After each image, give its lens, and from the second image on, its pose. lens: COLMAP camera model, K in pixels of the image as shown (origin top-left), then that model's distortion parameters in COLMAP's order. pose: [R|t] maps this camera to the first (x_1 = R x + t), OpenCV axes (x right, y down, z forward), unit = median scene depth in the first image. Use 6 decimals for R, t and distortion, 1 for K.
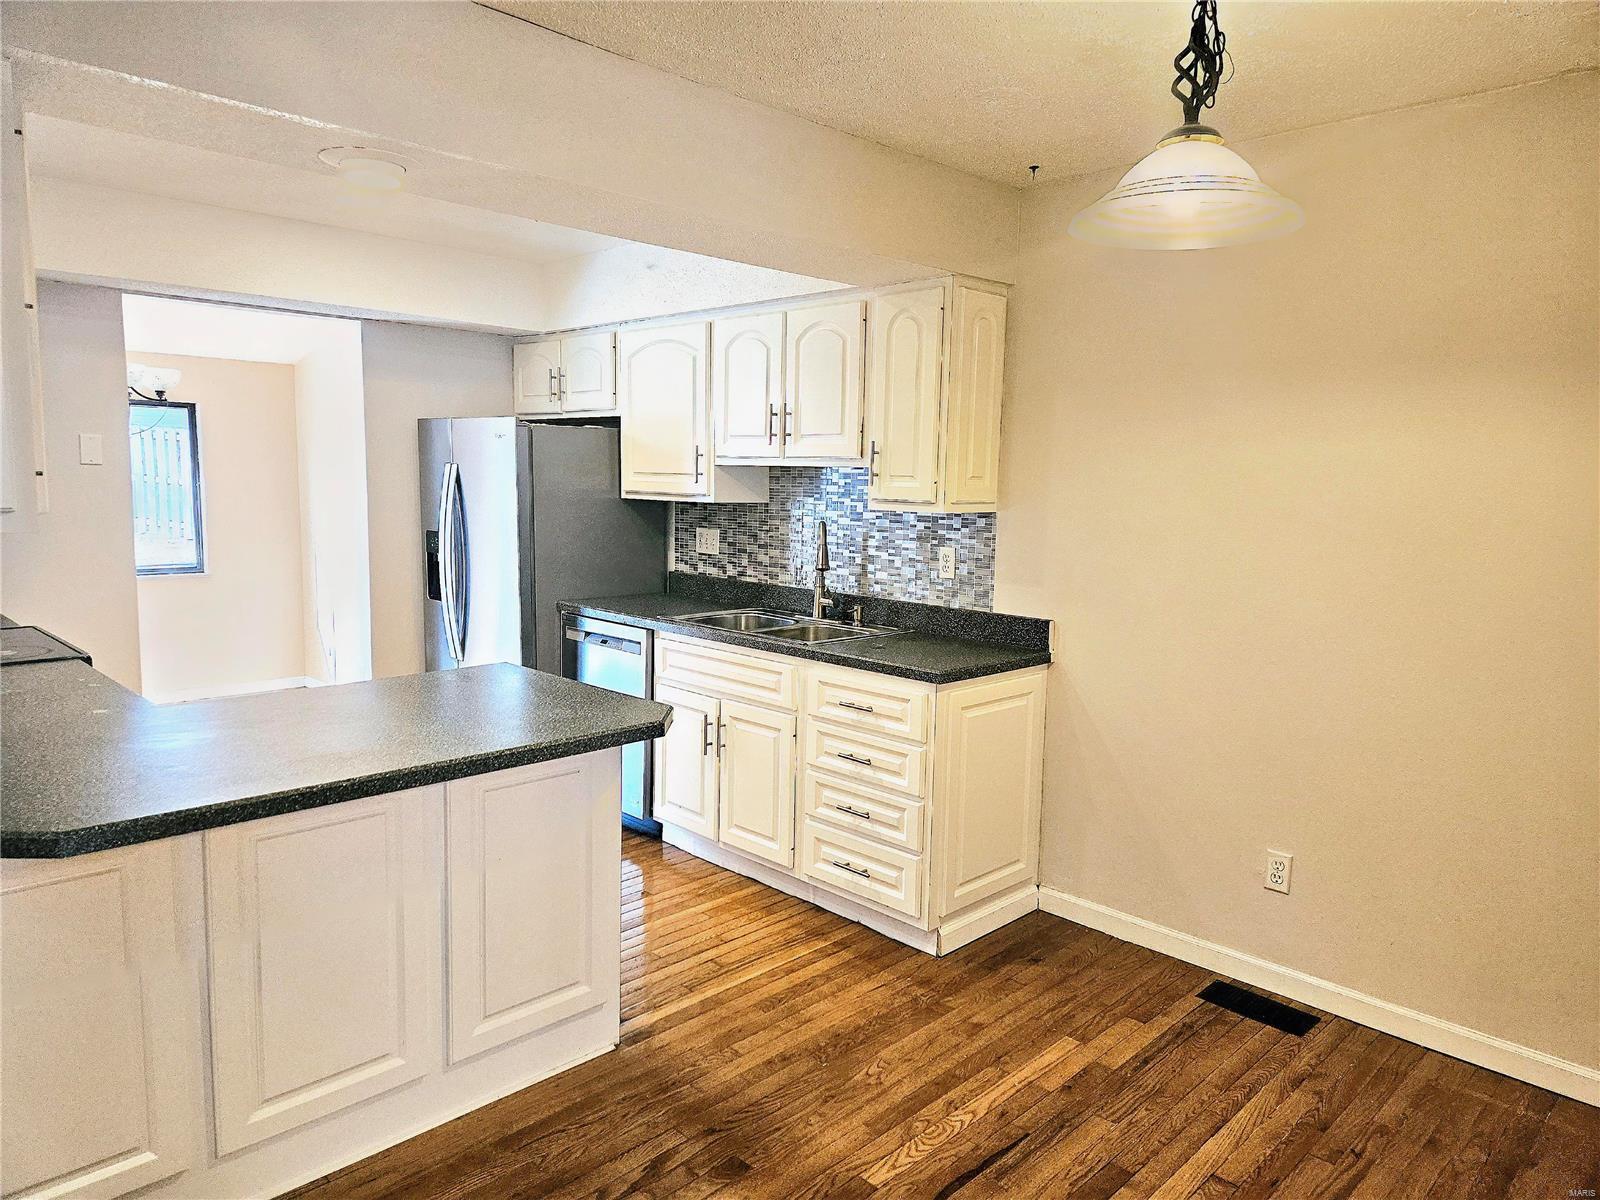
lens RADIAL K [[1085.1, 0, 800.0], [0, 1085.1, 600.0], [0, 0, 1]] dist [0.044838, -0.001747]
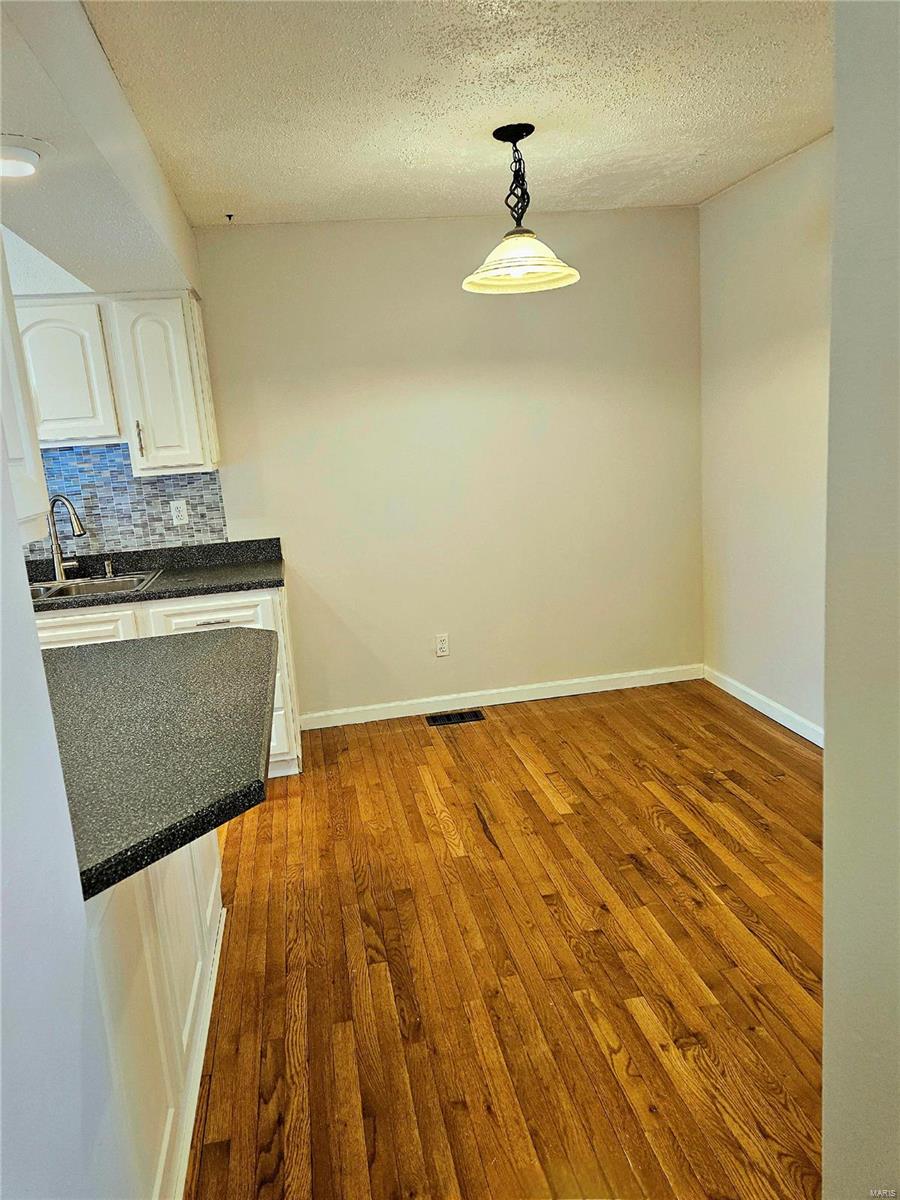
lens RADIAL K [[837.4, 0, 450.0], [0, 837.4, 600.0], [0, 0, 1]] dist [0.045442, -0.002480]
pose [[0.552299, -0.226233, 0.802362, -0.668426], [0.181840, 0.971990, 0.148894, -0.030189], [-0.813572, 0.063667, 0.577968, 0.192059]]
